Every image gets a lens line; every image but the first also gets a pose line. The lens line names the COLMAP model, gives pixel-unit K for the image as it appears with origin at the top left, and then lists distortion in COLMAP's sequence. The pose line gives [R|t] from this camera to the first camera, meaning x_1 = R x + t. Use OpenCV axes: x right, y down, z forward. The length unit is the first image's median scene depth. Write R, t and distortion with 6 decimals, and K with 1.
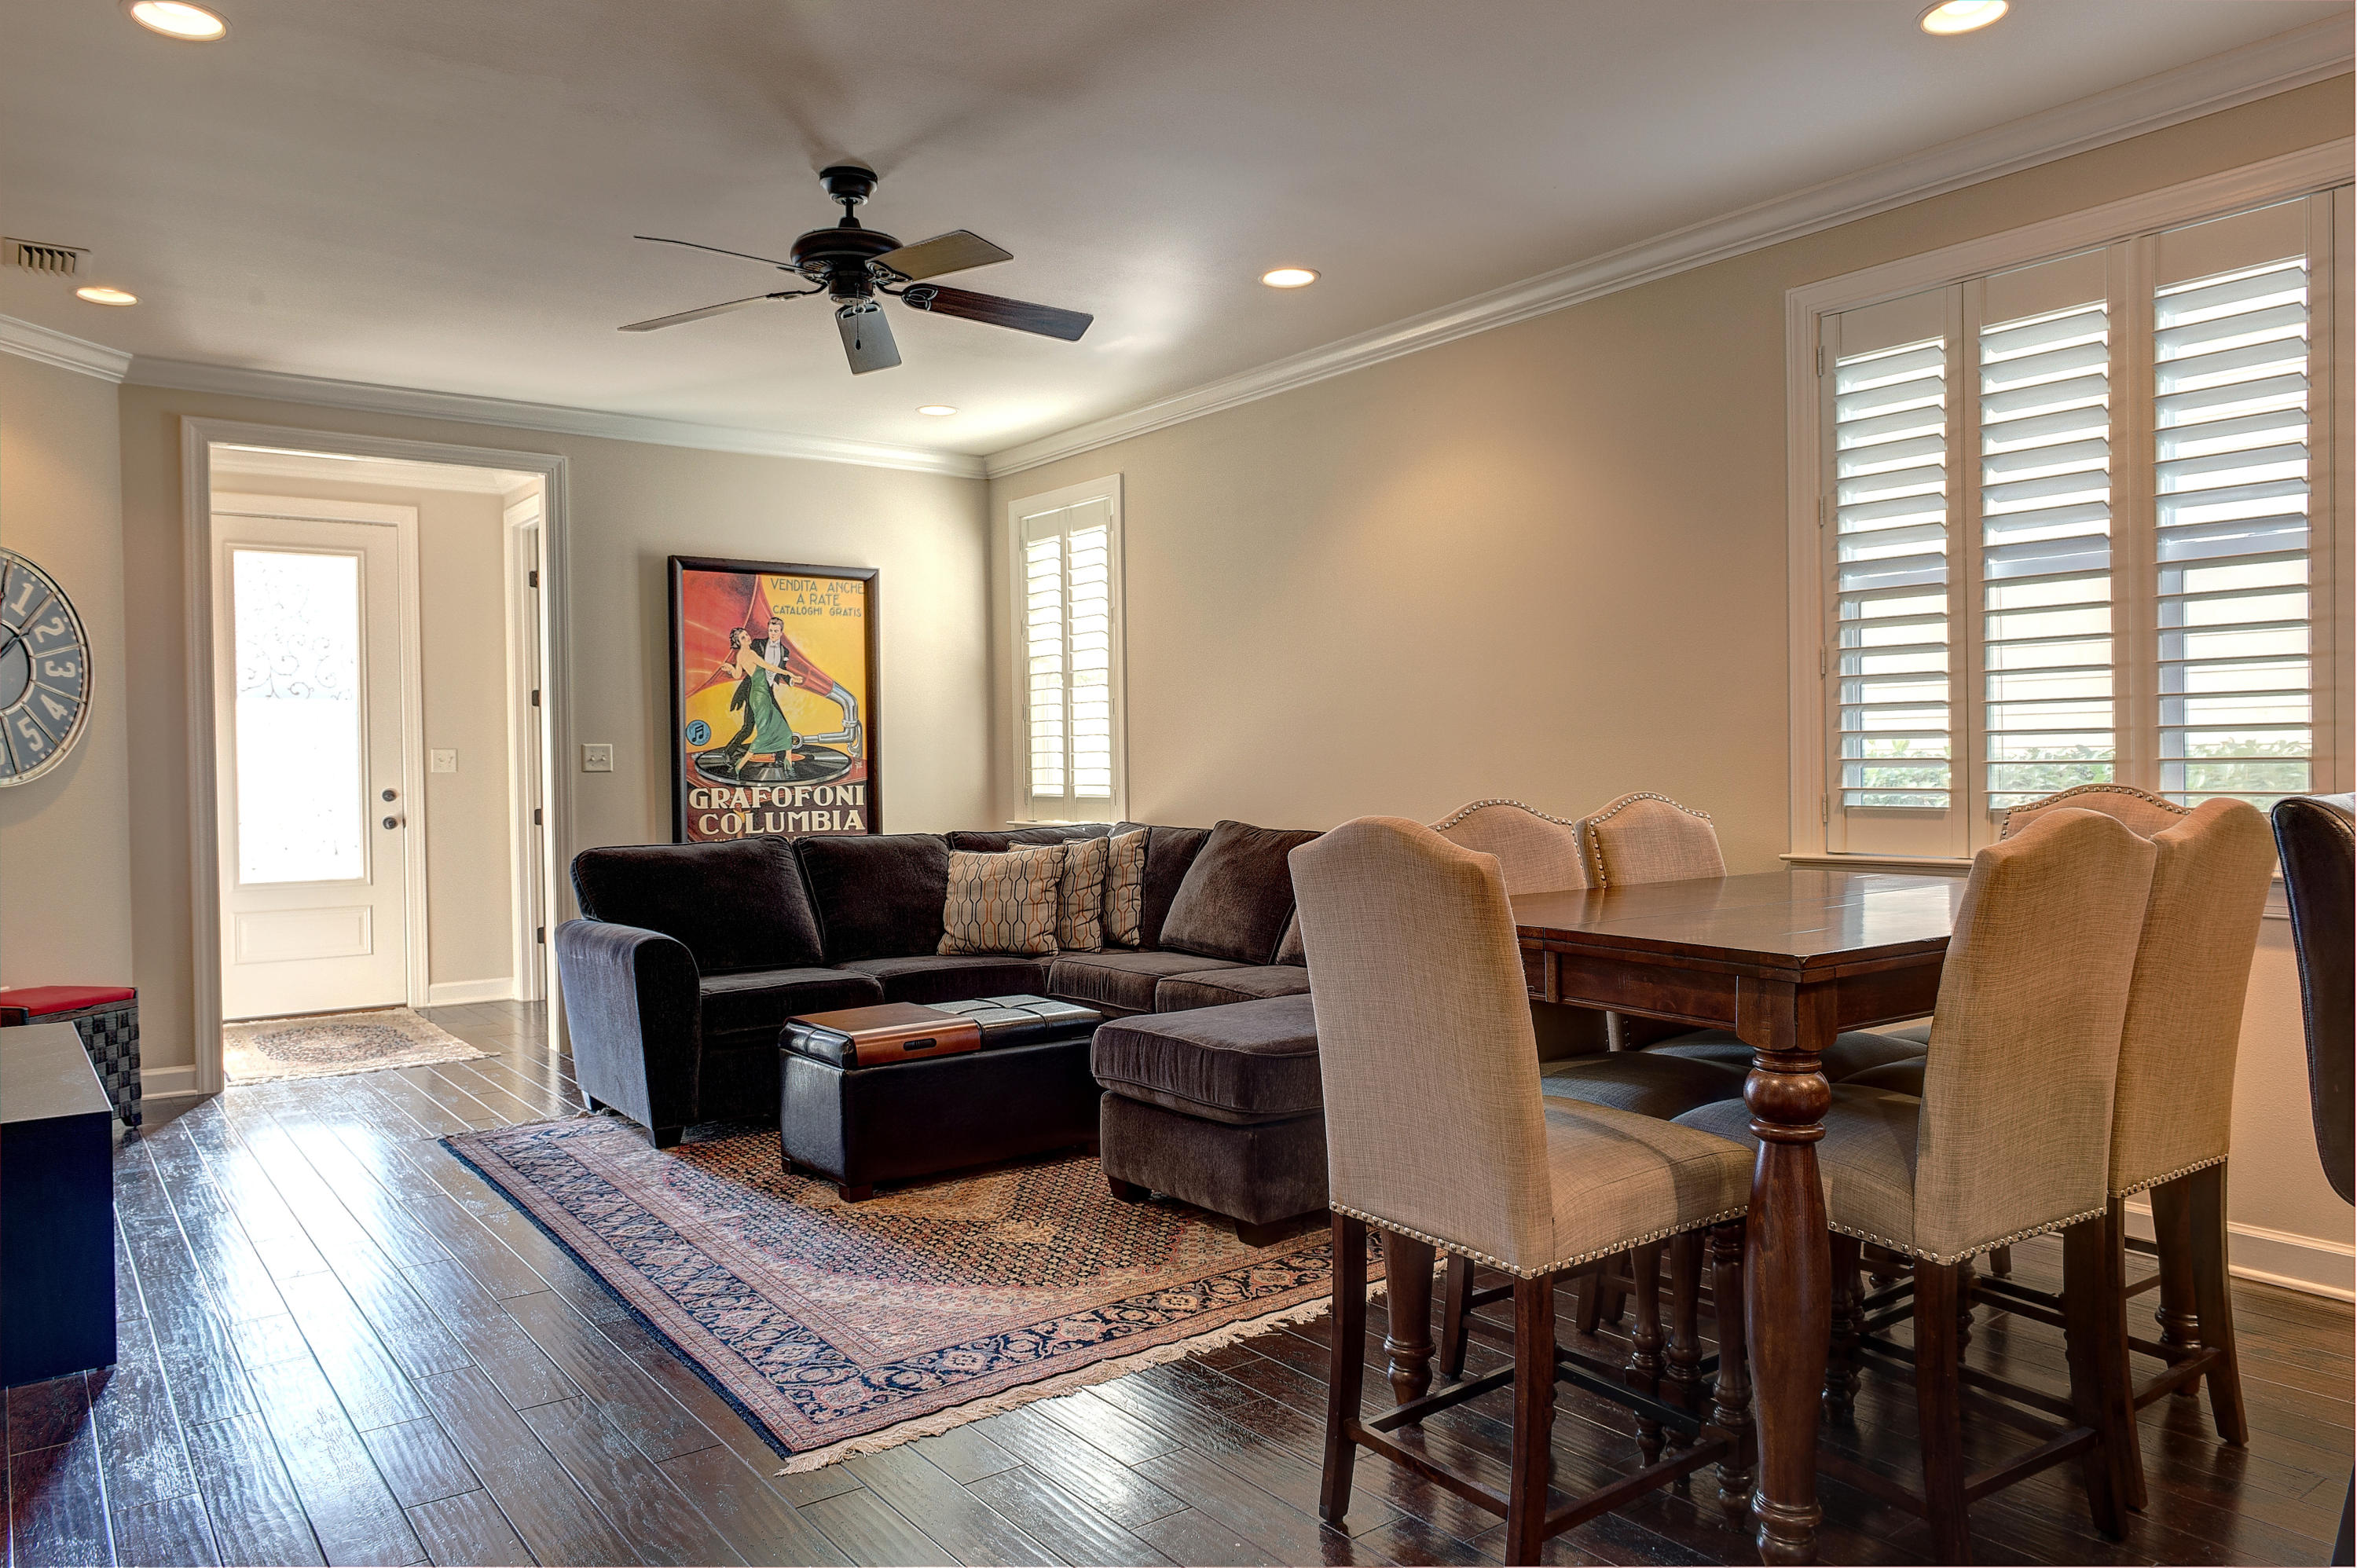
lens RADIAL K [[1581.7, 0, 1178.5], [0, 1581.7, 784.0], [0, 0, 1]] dist [-0.001552, 0.001991]
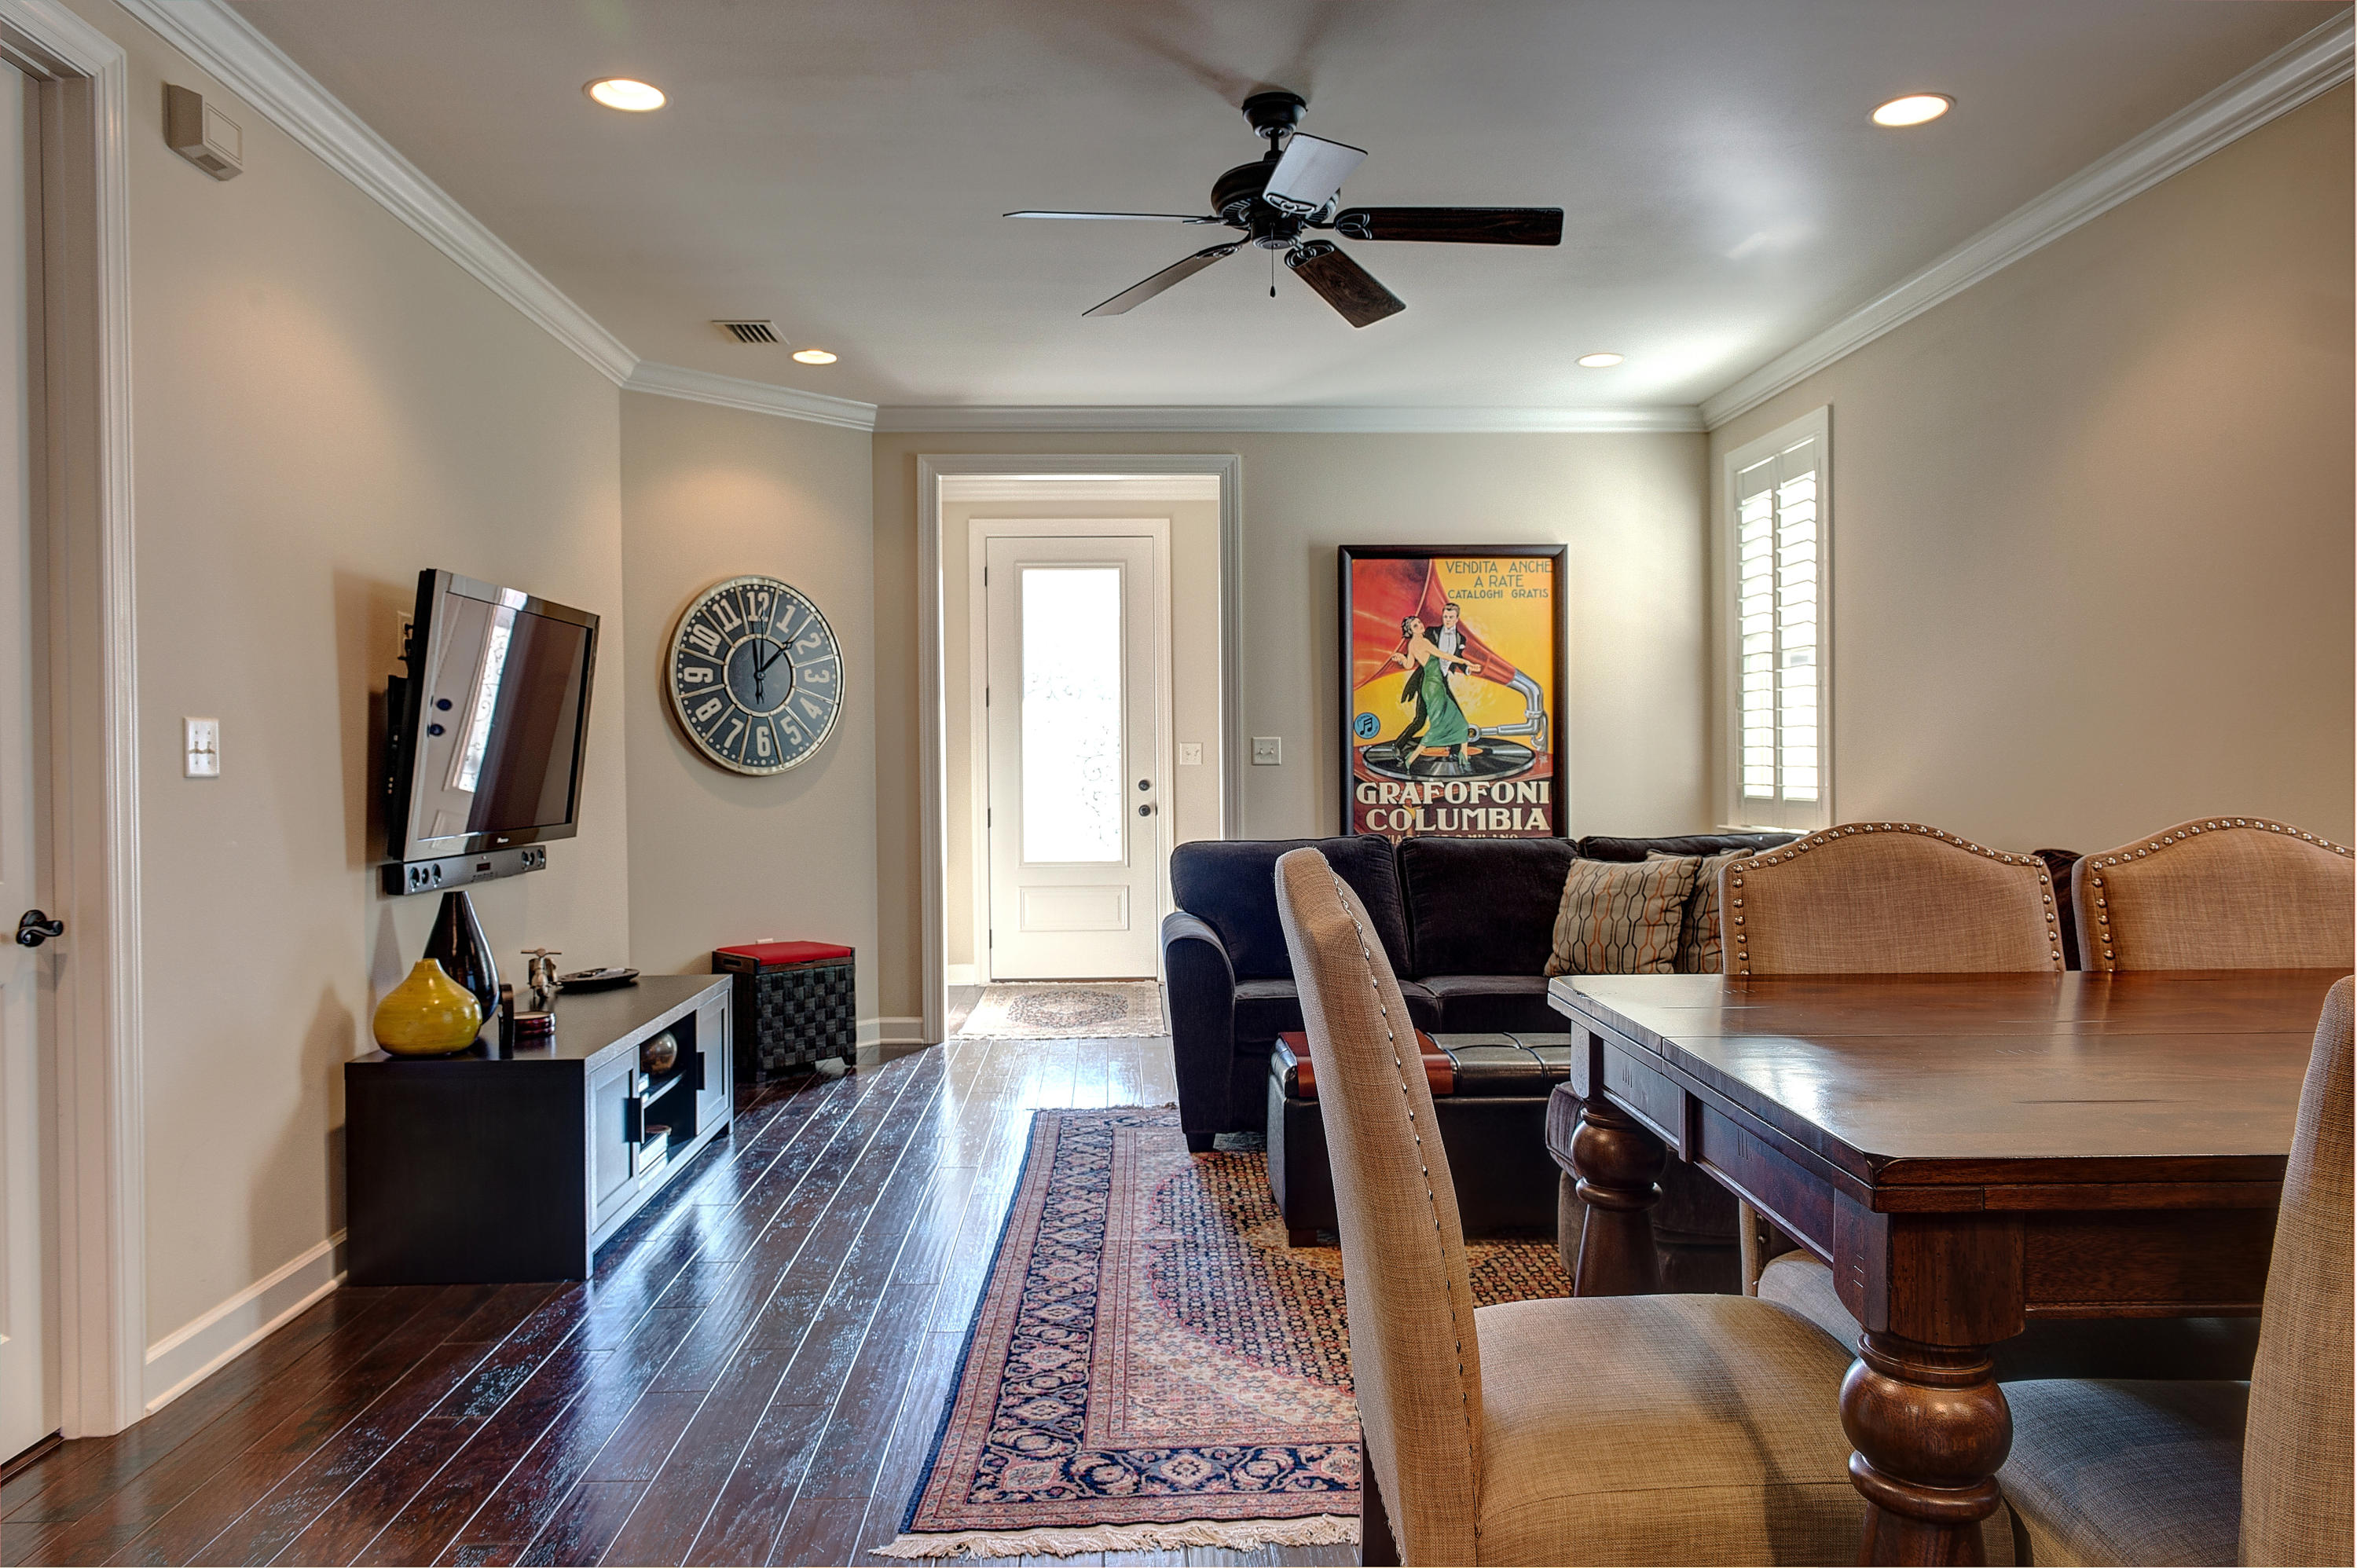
lens RADIAL K [[1569.5, 0, 1178.5], [0, 1569.5, 784.0], [0, 0, 1]] dist [0.003229, -0.000767]
pose [[0.823470, 0.014484, -0.567175, 0.174202], [-0.011047, 0.999894, 0.009496, -0.005022], [0.567252, -0.001554, 0.823543, 0.160993]]
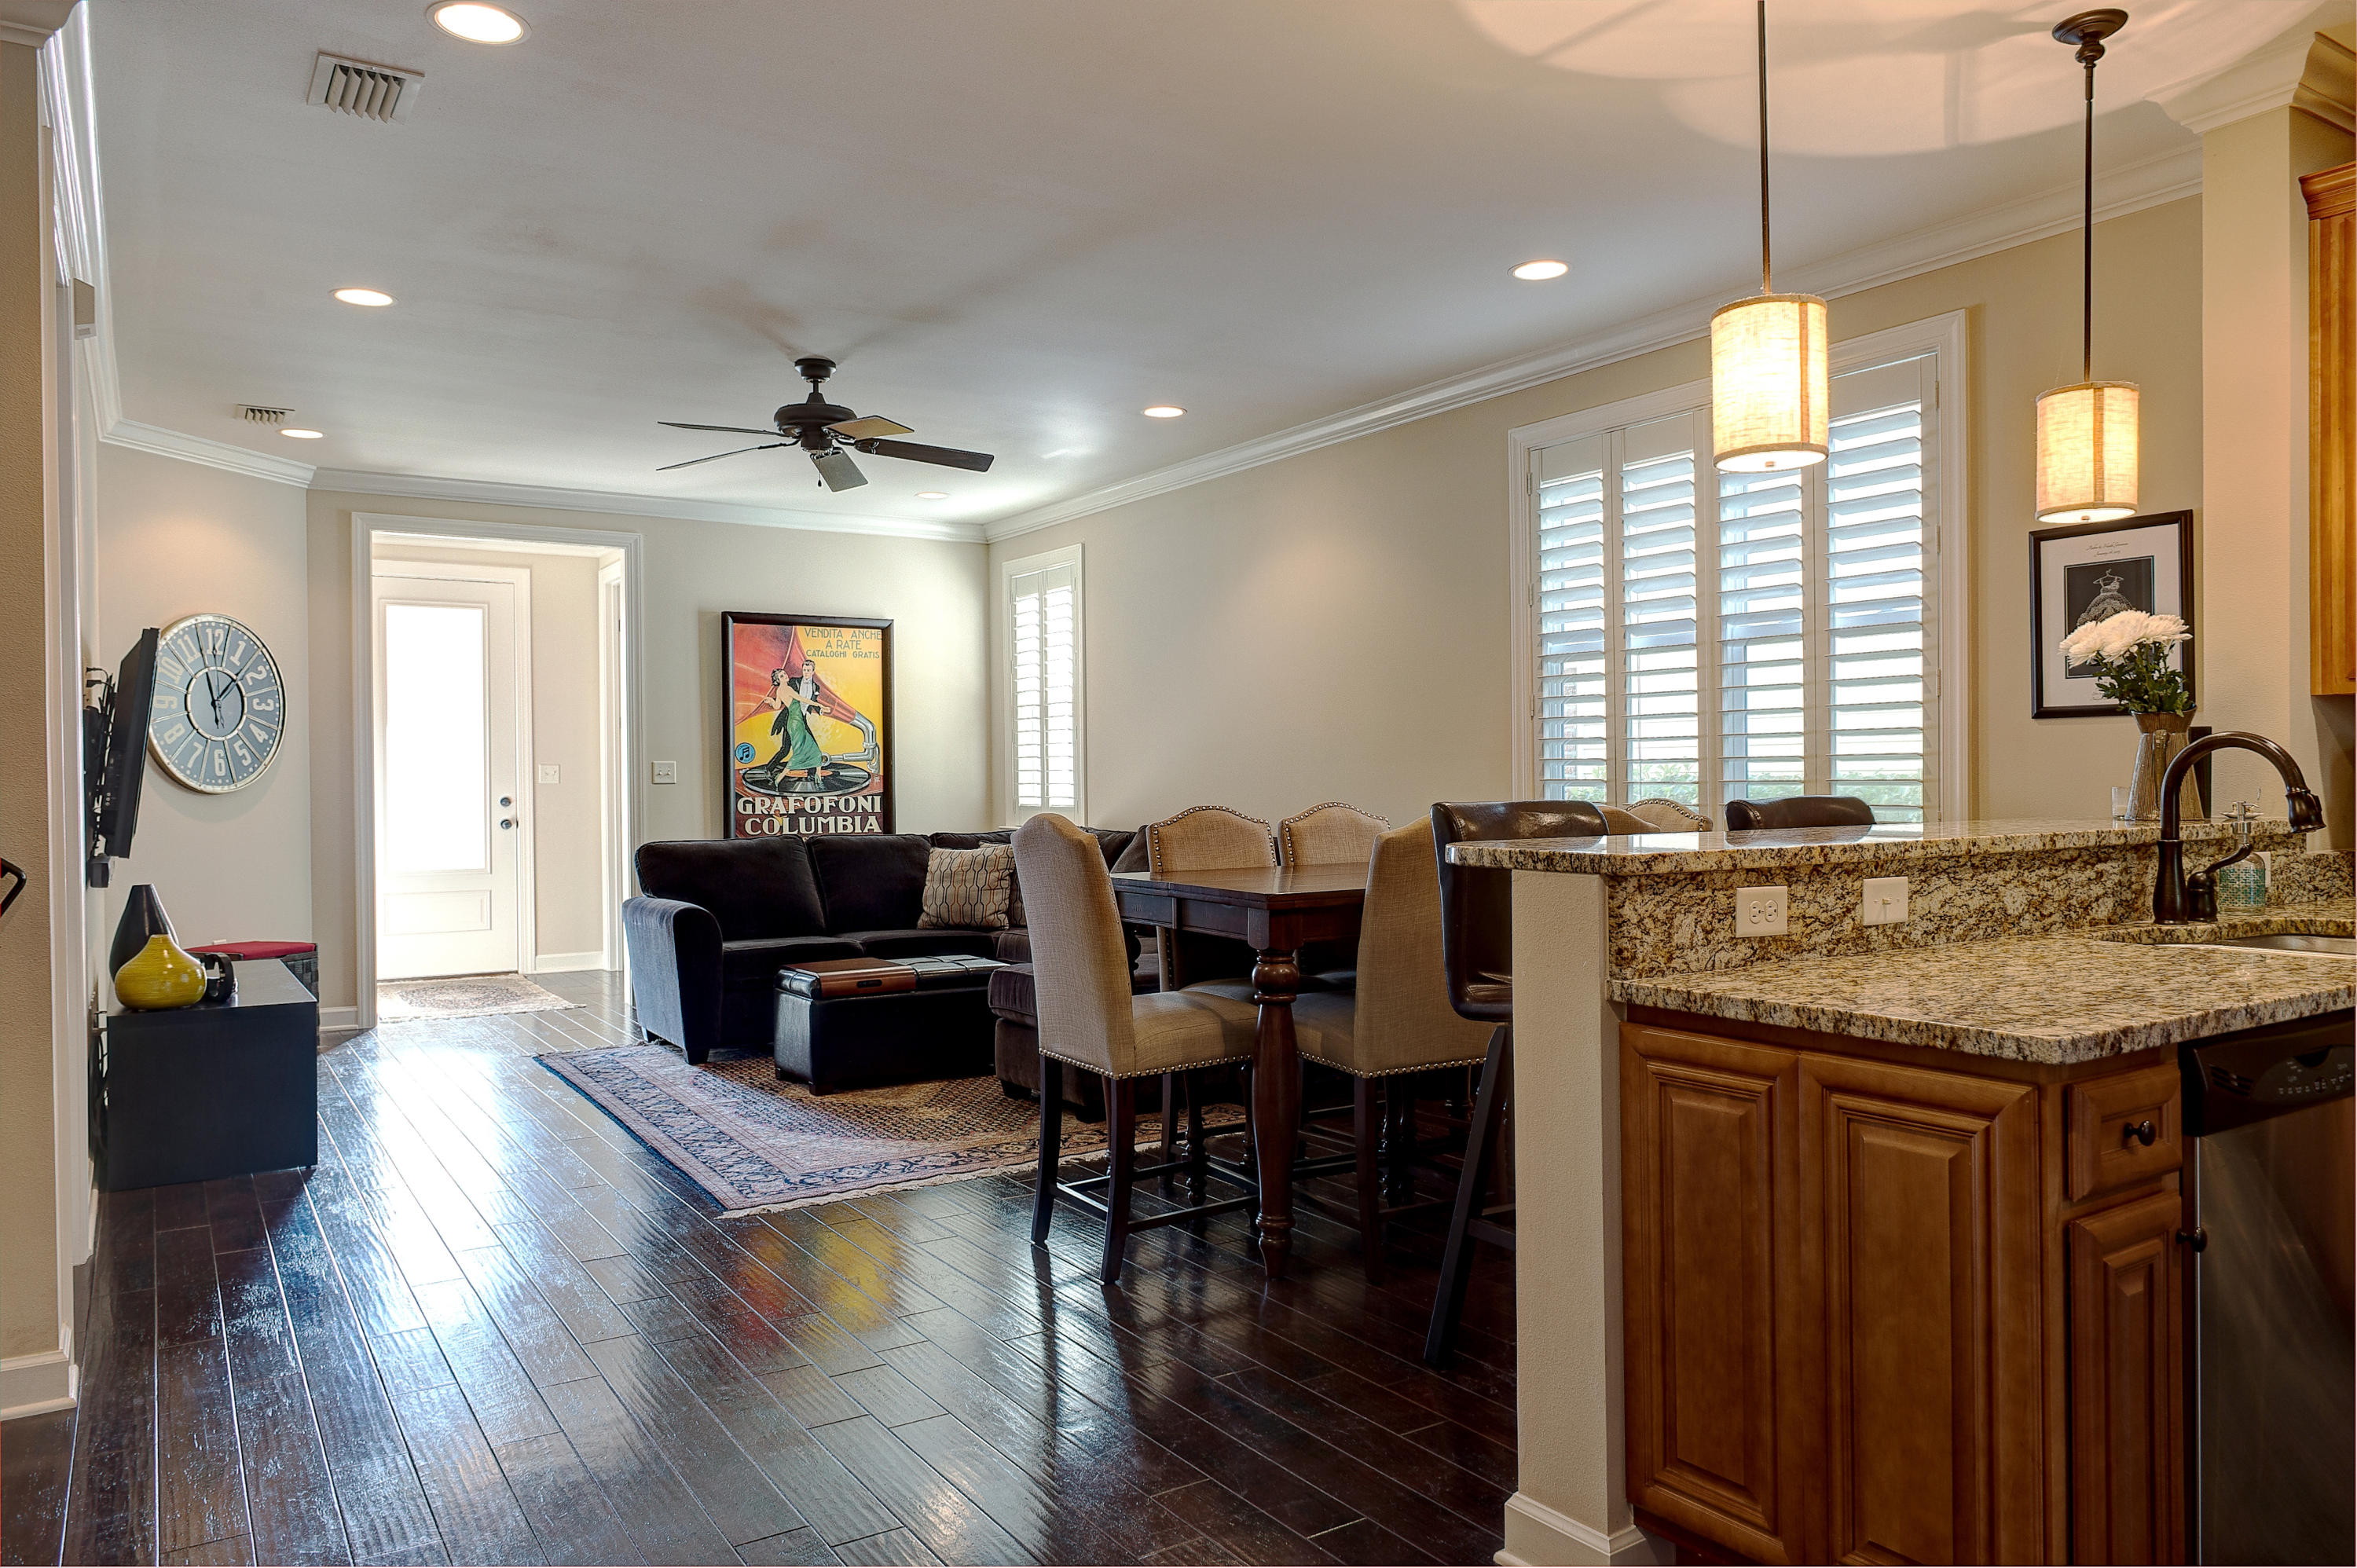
lens RADIAL K [[1591.0, 0, 1178.8], [0, 1591.0, 787.2], [0, 0, 1]] dist [0.005829, 0.002310]
pose [[0.997474, 0.006034, -0.070772, 0.147555], [-0.006543, 0.999954, -0.006959, 0.001426], [0.070727, 0.007405, 0.997468, -0.265383]]
